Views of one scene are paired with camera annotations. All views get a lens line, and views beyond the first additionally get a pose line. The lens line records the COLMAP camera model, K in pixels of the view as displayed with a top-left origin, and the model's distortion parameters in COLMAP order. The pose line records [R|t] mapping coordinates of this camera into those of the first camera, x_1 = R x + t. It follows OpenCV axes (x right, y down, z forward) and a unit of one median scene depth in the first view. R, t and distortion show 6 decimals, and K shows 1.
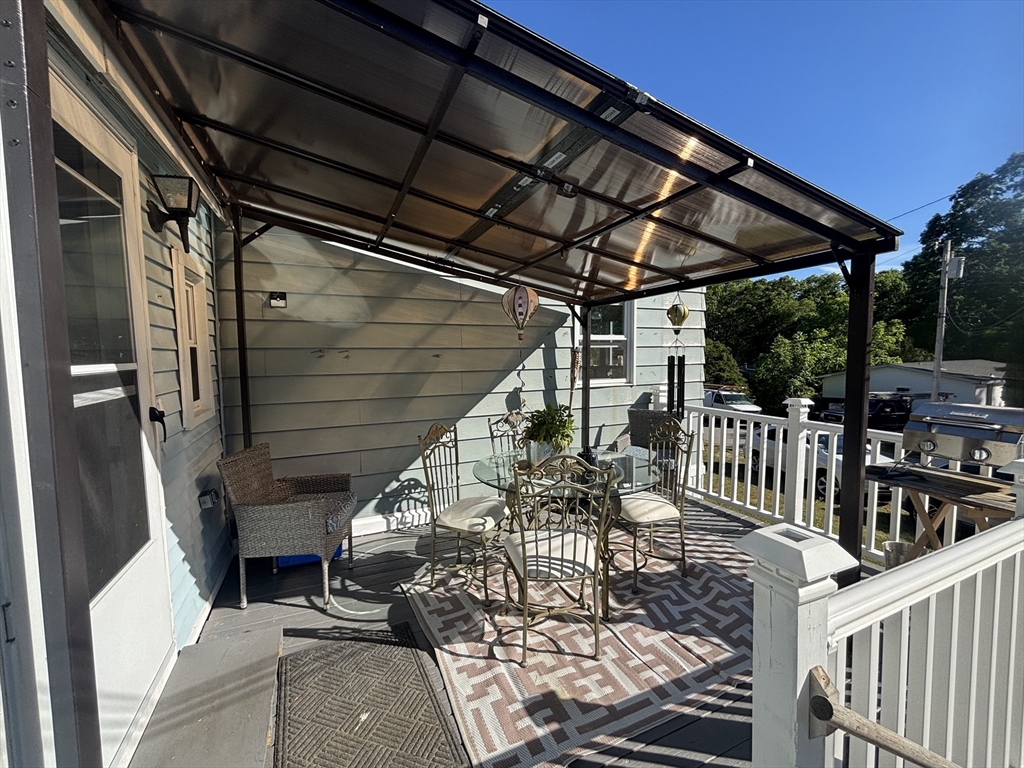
lens RADIAL K [[415.5, 0, 512.0], [0, 415.5, 384.0], [0, 0, 1]] dist [0.016483, 0.000085]
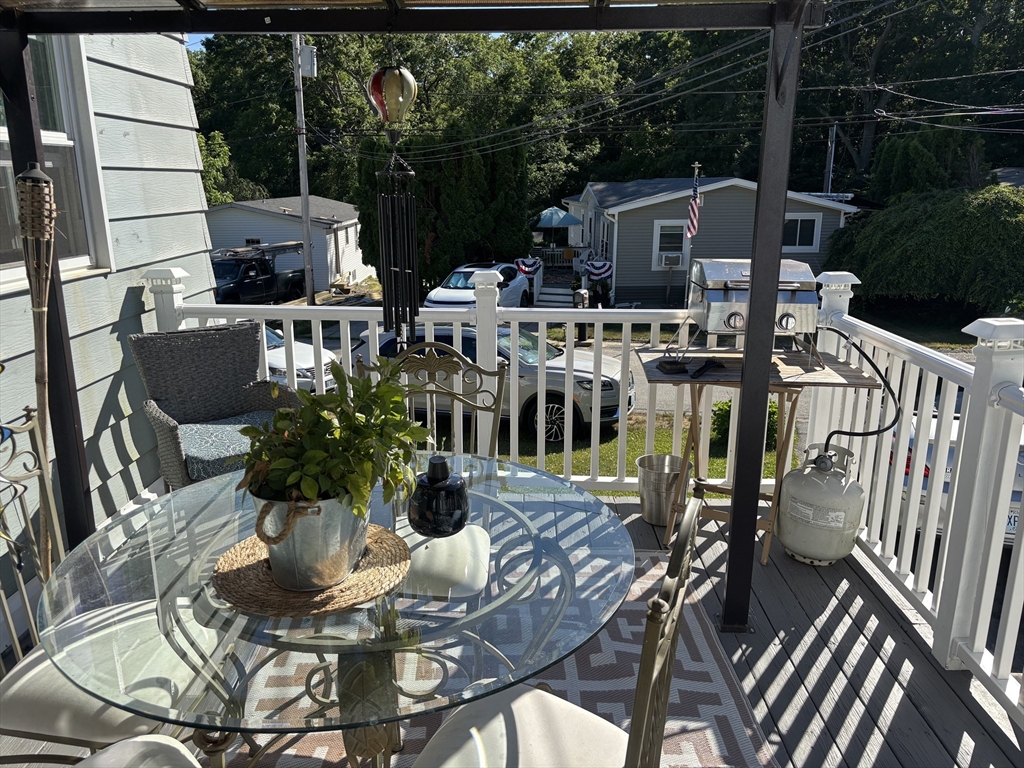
lens RADIAL K [[773.7, 0, 512.0], [0, 773.7, 384.0], [0, 0, 1]] dist [0.049023, -0.002575]
pose [[0.473110, -0.211476, 0.855245, -0.155078], [0.058181, 0.976144, 0.209185, -0.022808], [-0.879080, -0.049209, 0.474128, 0.274636]]
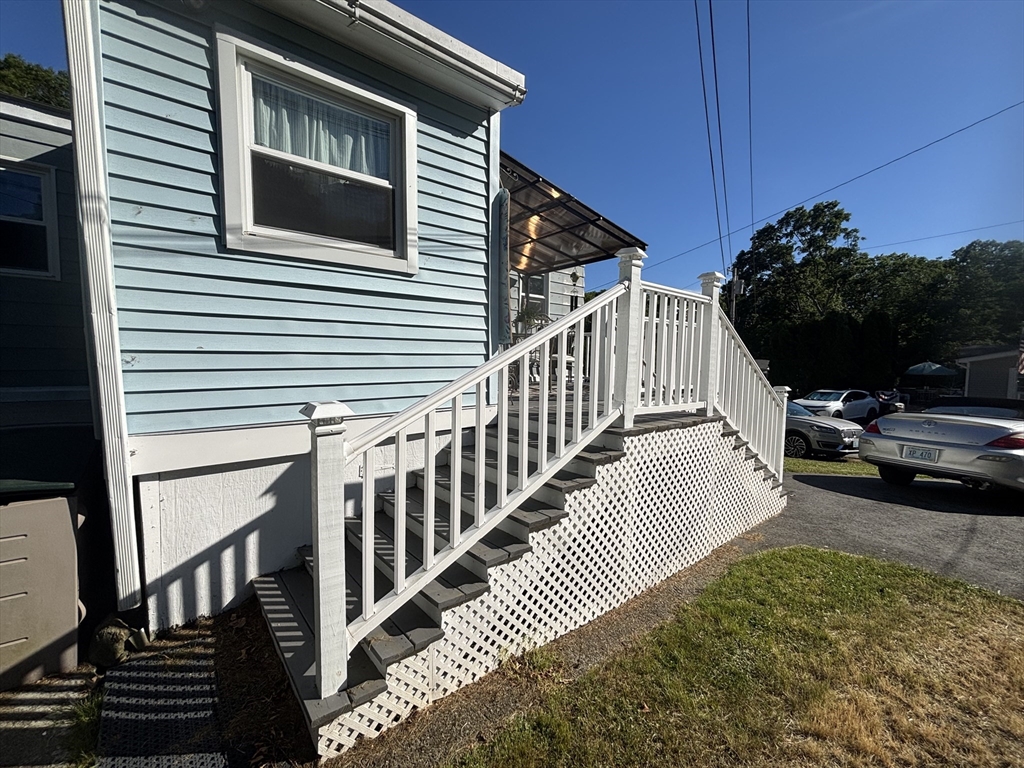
lens RADIAL K [[415.5, 0, 512.0], [0, 415.5, 384.0], [0, 0, 1]] dist [0.016483, 0.000085]
pose [[0.962331, 0.001131, 0.271877, -0.384994], [0.000509, 0.999982, -0.005962, 0.304555], [-0.271879, 0.005876, 0.962314, -0.757266]]
